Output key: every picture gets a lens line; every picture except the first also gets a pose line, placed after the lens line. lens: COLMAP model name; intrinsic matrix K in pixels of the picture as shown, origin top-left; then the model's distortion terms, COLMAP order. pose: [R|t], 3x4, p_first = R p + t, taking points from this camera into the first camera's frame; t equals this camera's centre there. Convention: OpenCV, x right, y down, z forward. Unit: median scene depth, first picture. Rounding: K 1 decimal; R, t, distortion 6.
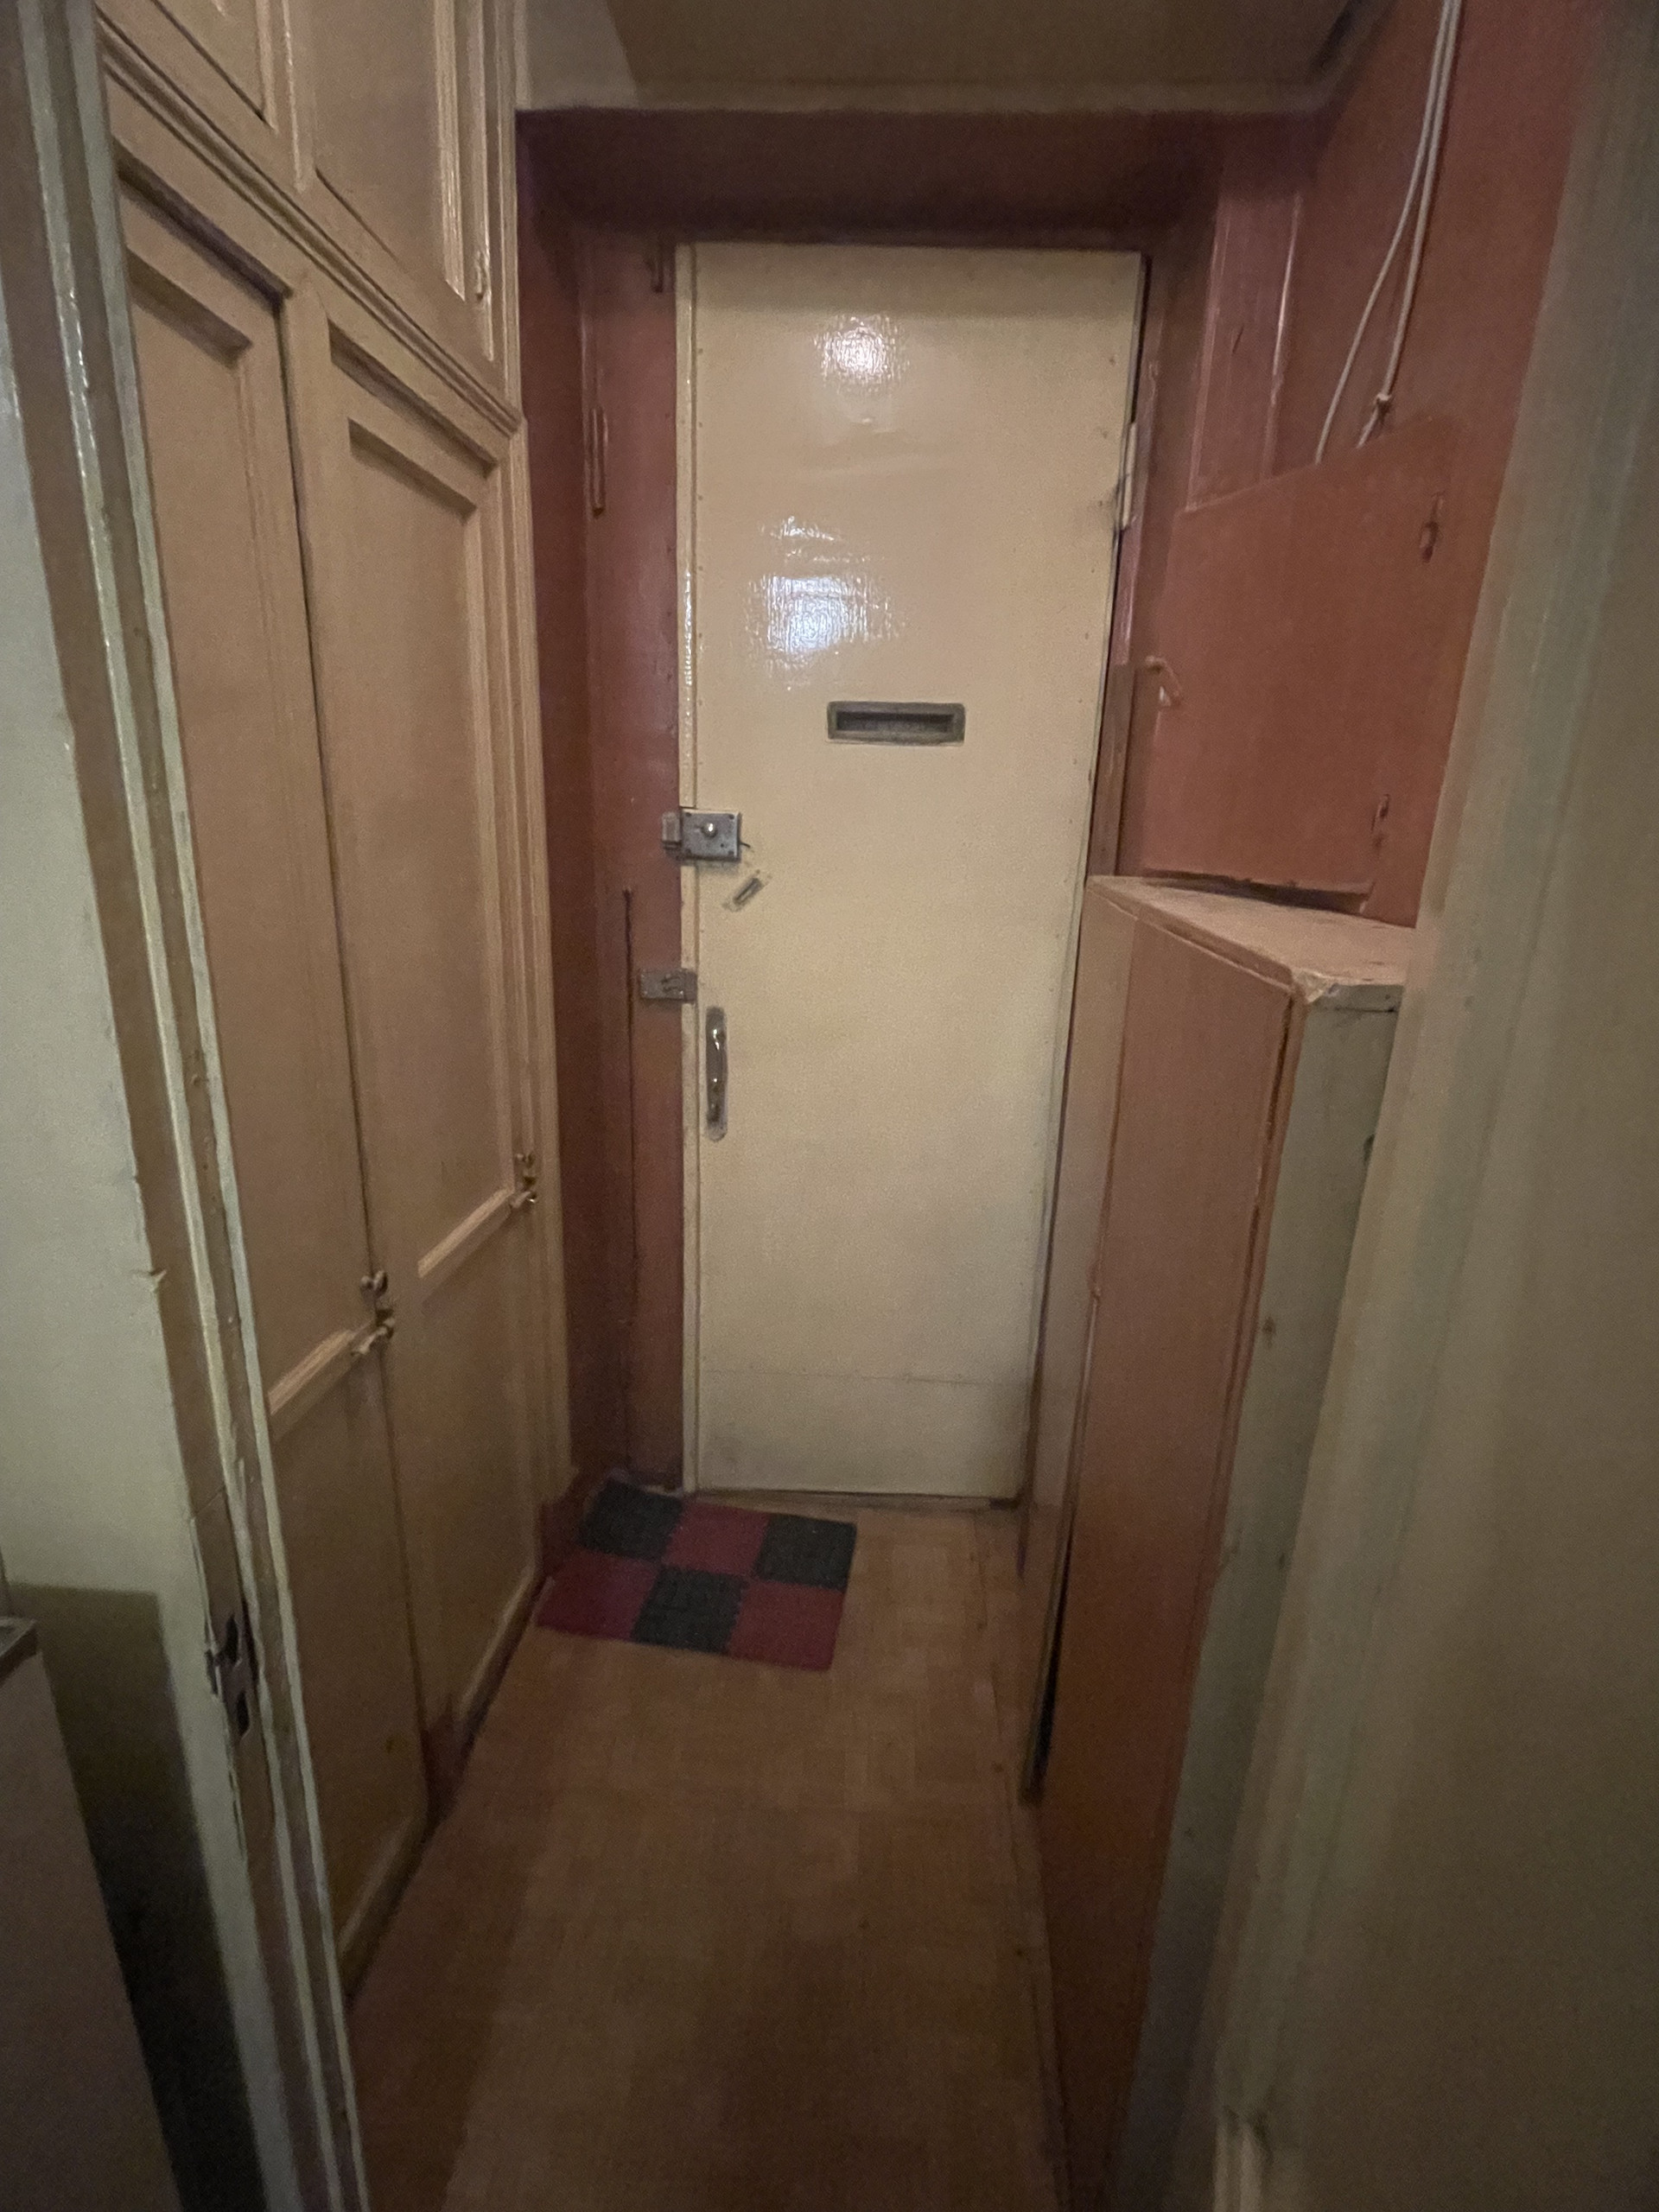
lens RADIAL K [[1020.3, 0, 837.2], [0, 1020.3, 1109.9], [0, 0, 1]] dist [-0.002646, -0.000222]
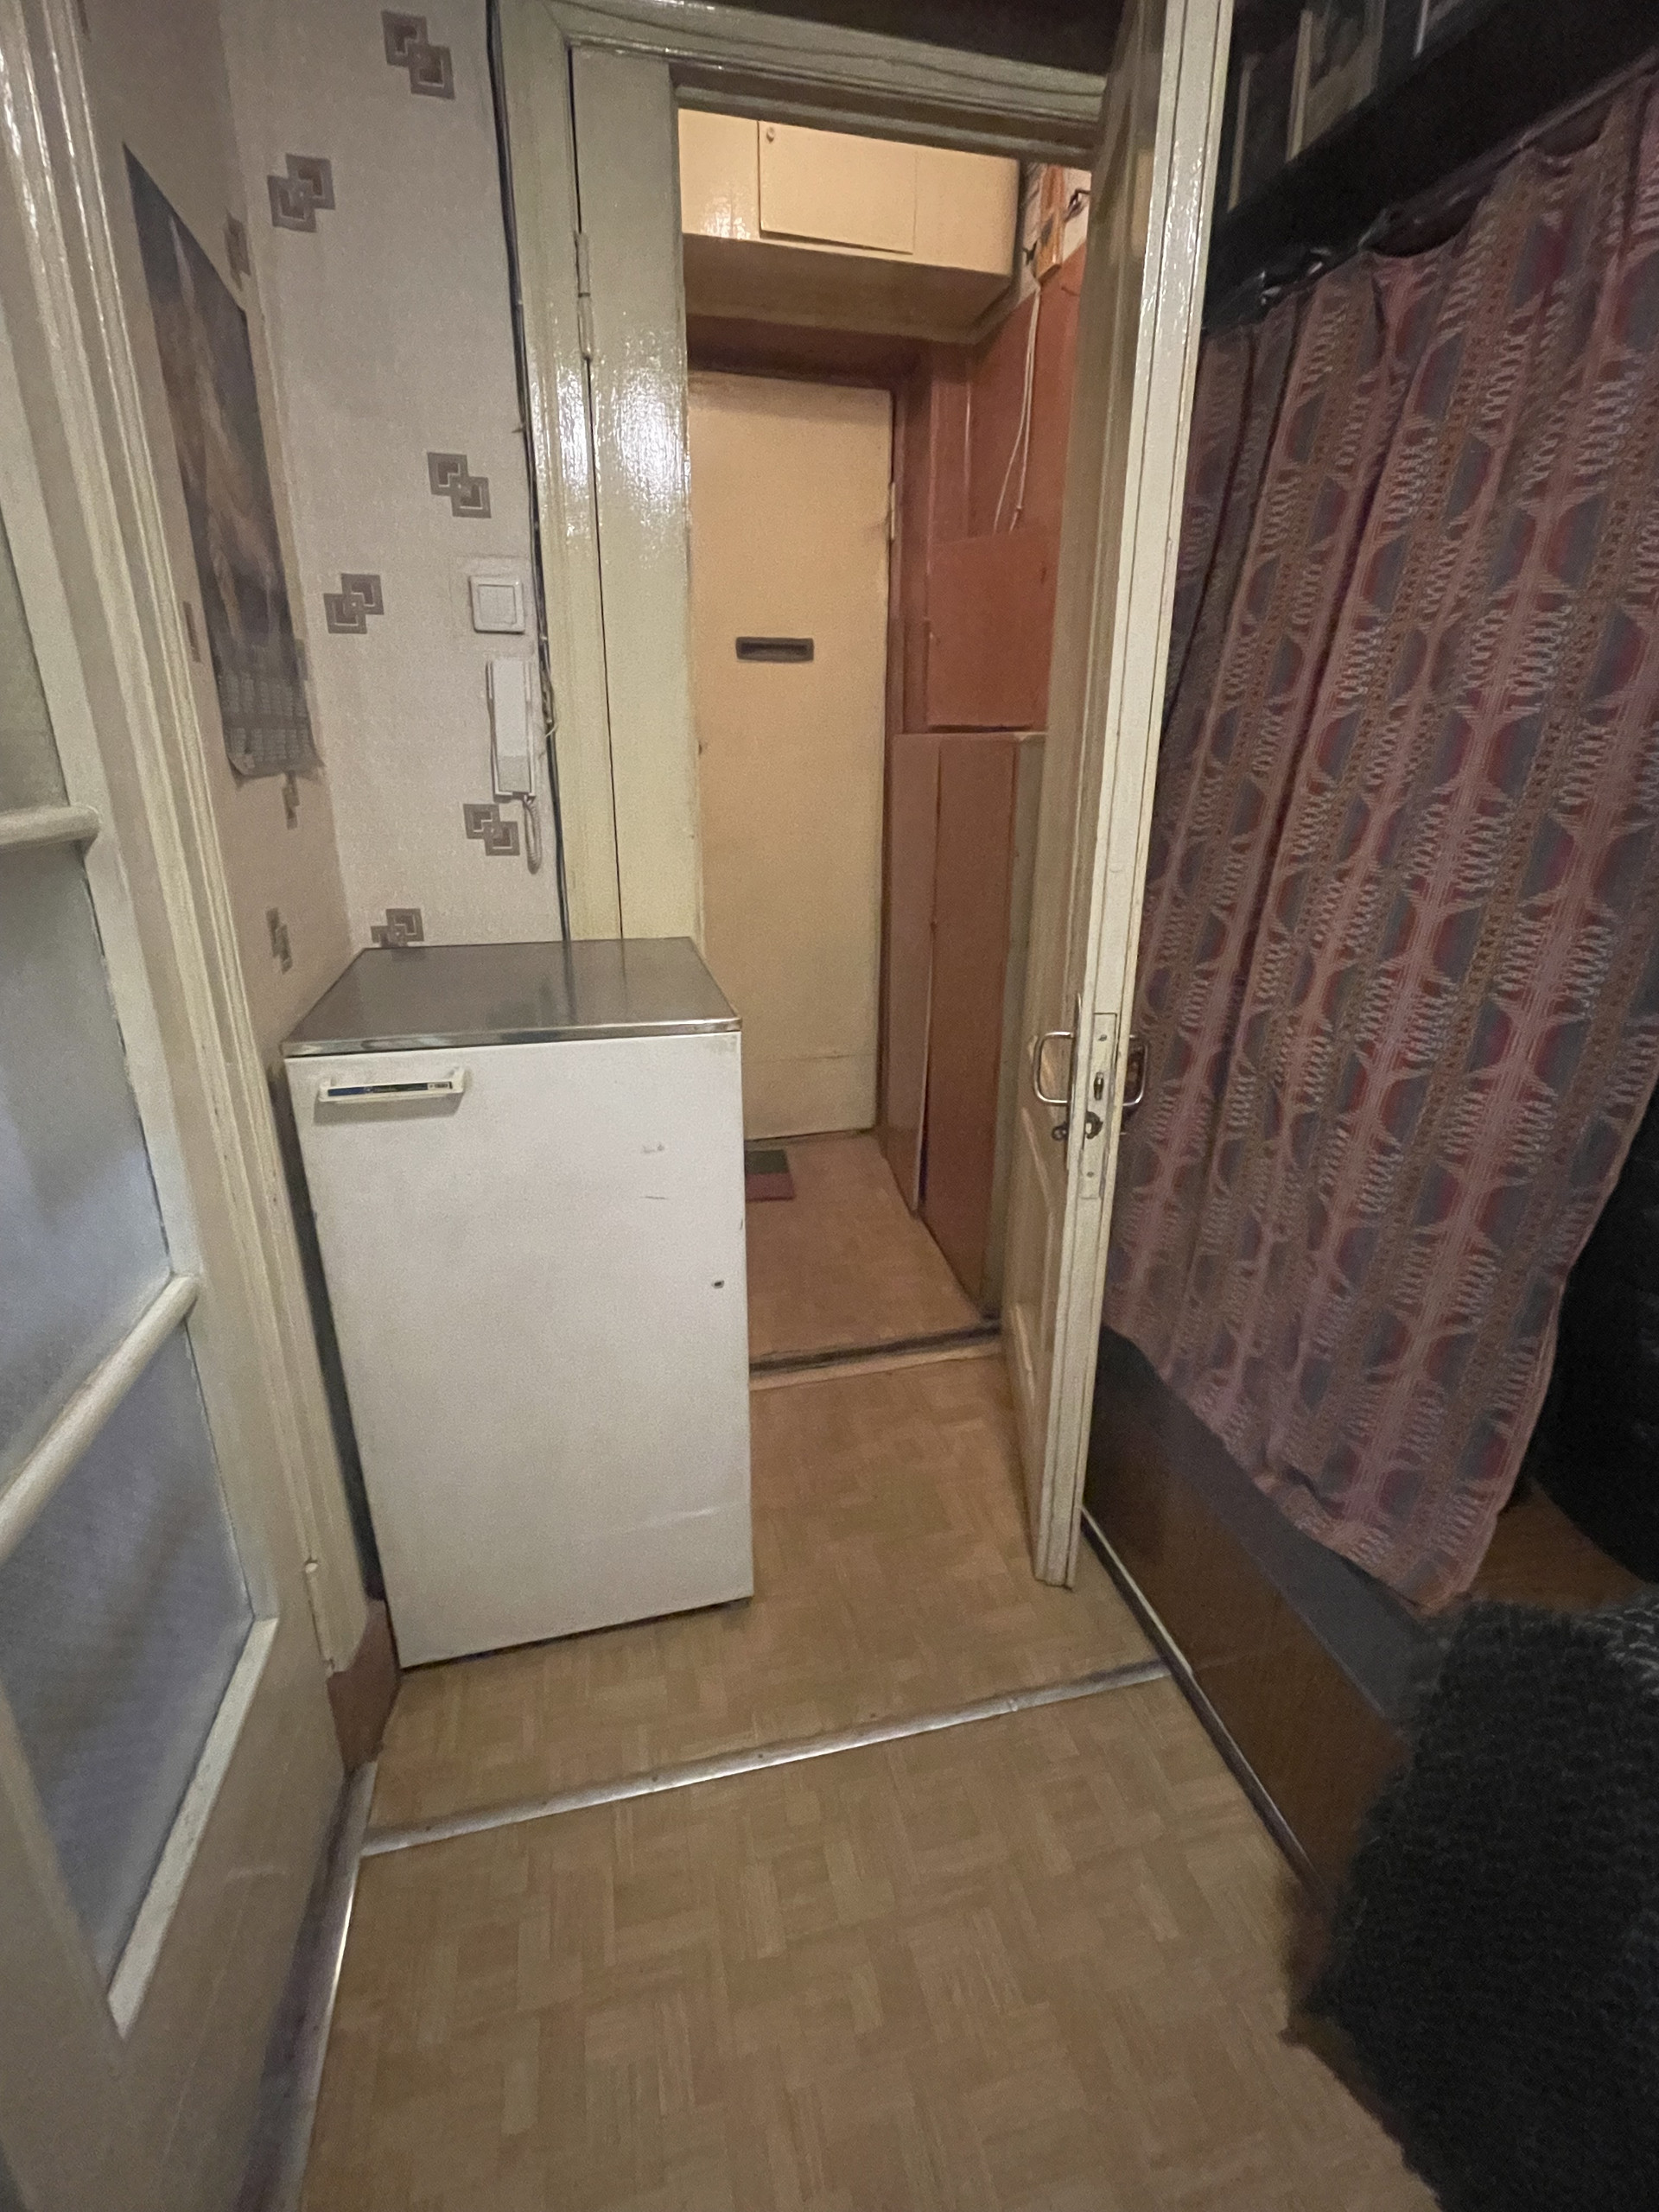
lens RADIAL K [[1020.3, 0, 834.1], [0, 1020.3, 1096.7], [0, 0, 1]] dist [-0.002646, -0.000222]
pose [[0.957463, -0.121522, 0.261719, -0.435765], [0.105249, 0.991585, 0.075376, 0.279760], [-0.268676, -0.044624, 0.962196, -0.805540]]
